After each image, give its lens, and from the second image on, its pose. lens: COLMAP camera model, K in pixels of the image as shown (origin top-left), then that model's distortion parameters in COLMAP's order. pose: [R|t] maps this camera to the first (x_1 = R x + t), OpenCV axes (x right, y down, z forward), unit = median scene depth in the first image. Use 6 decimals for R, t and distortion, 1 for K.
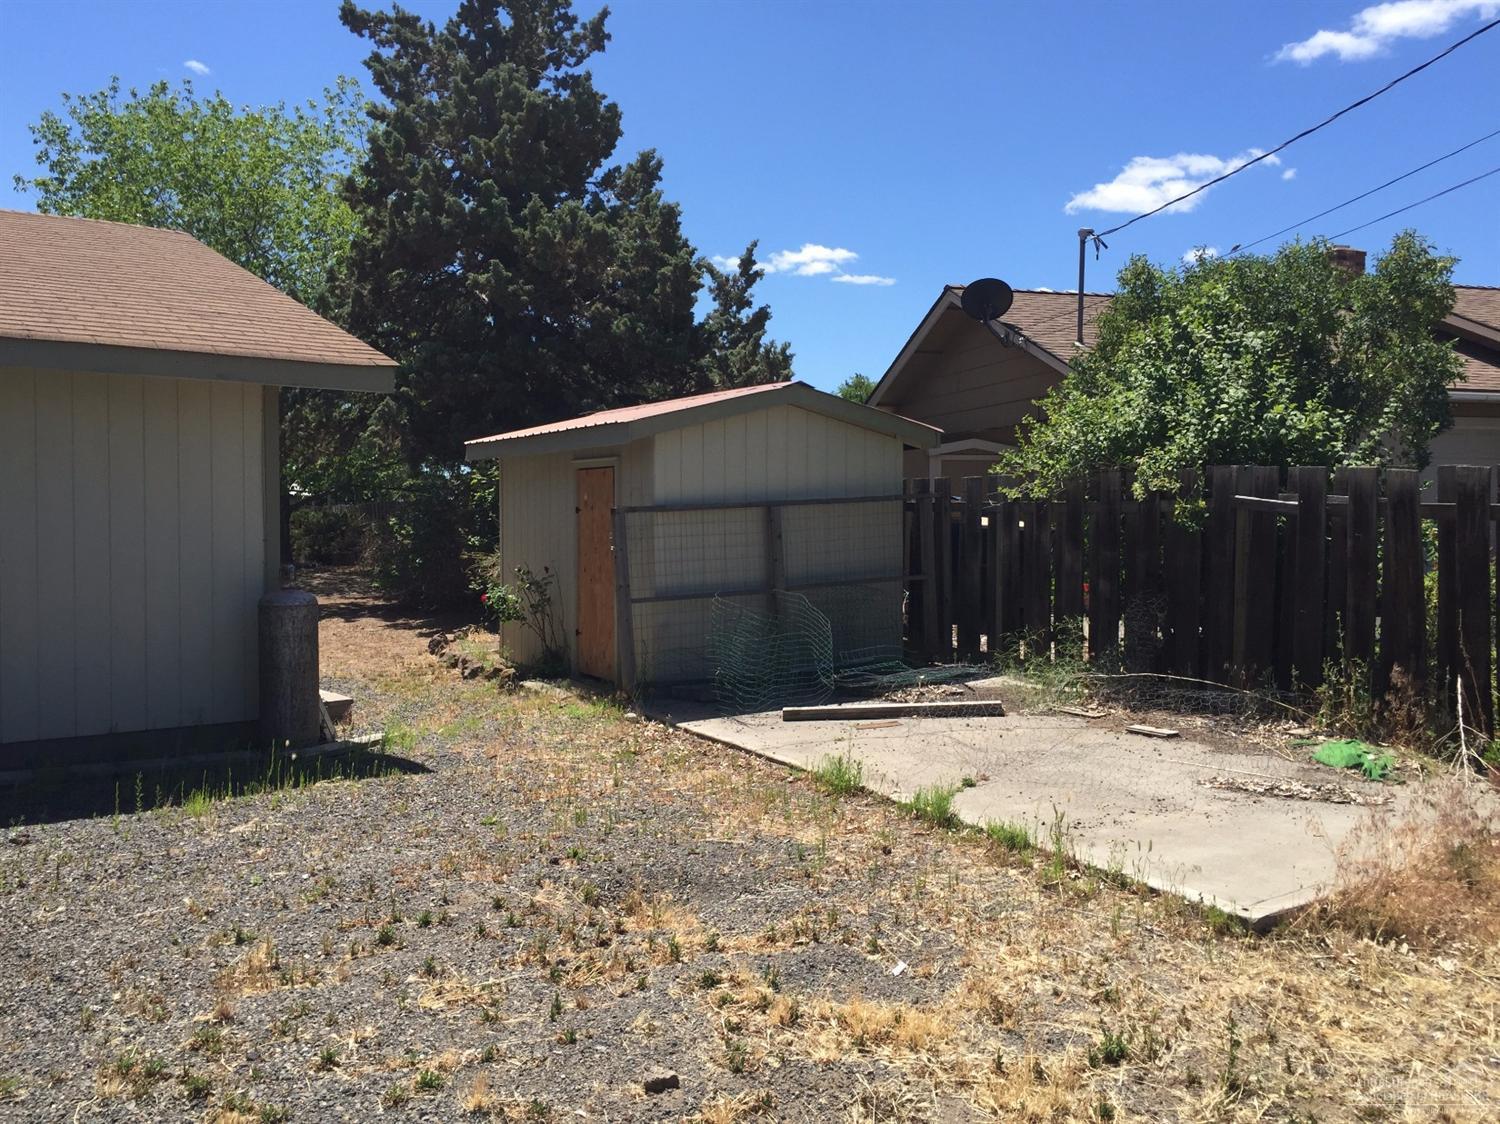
lens RADIAL K [[1278.4, 0, 748.0], [0, 1278.4, 565.1], [0, 0, 1]] dist [0.076794, -0.110207]
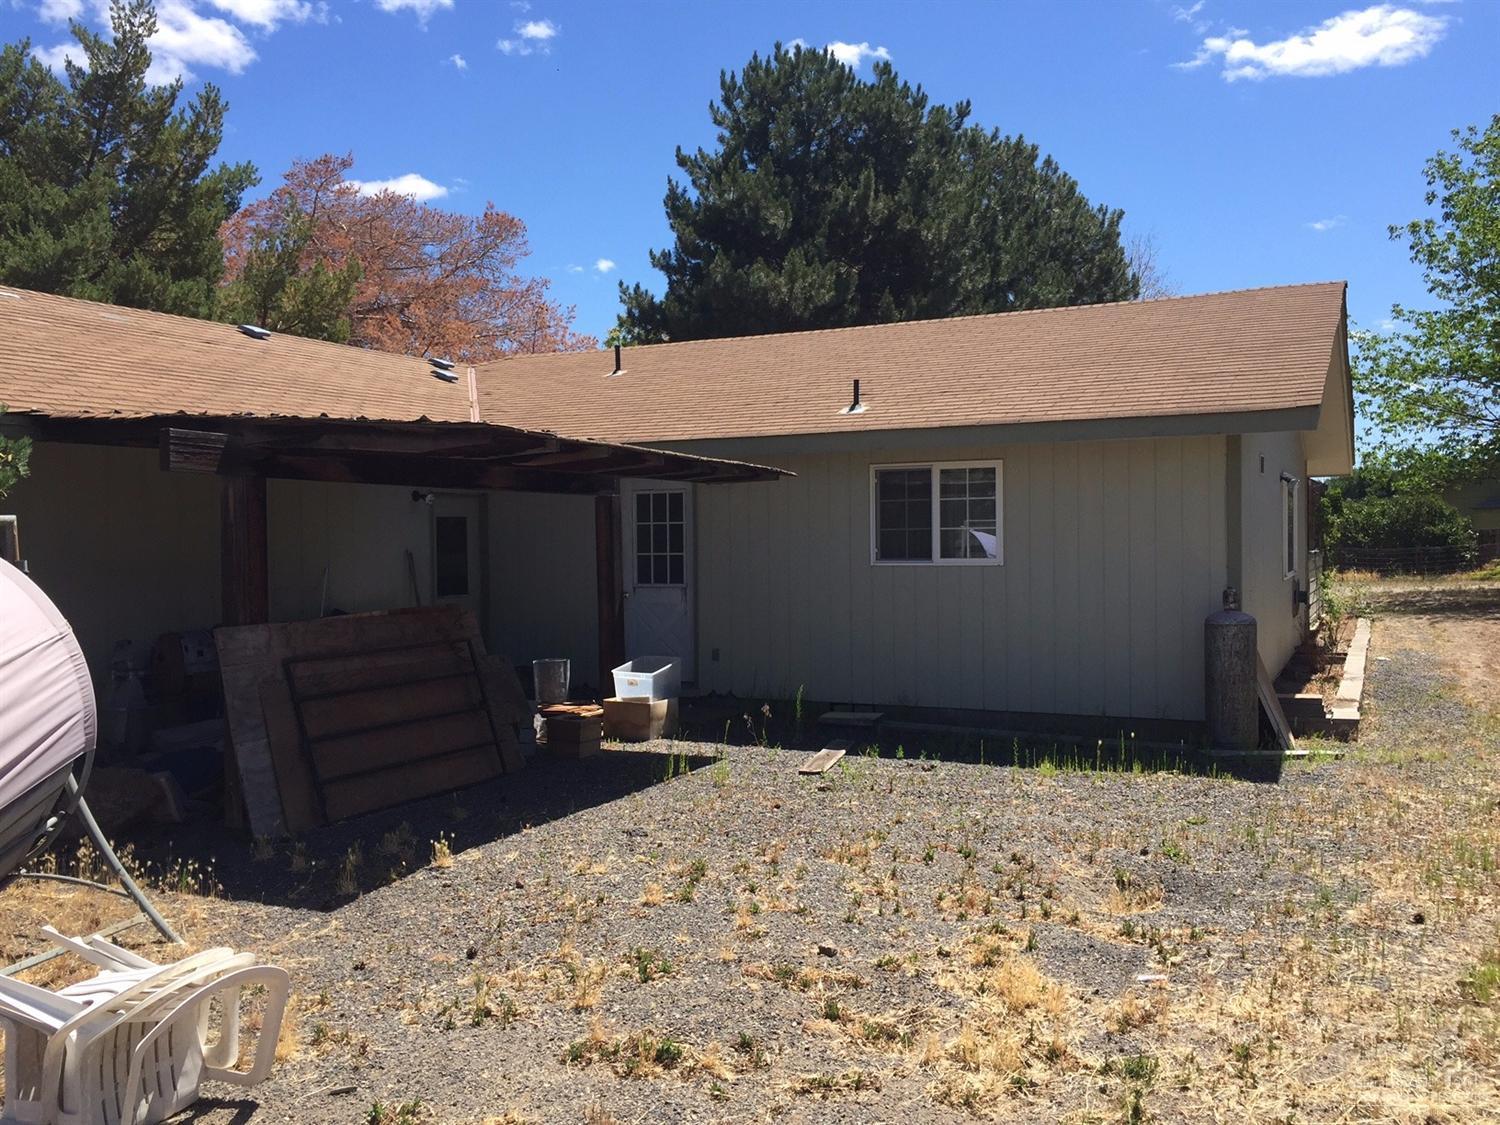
lens RADIAL K [[1278.4, 0, 748.0], [0, 1278.4, 565.6], [0, 0, 1]] dist [0.076794, -0.110207]
pose [[0.417428, -0.000198, -0.908710, 1.035897], [-0.004519, 0.999987, -0.002294, -0.033826], [0.908699, 0.005064, 0.417421, 0.243996]]
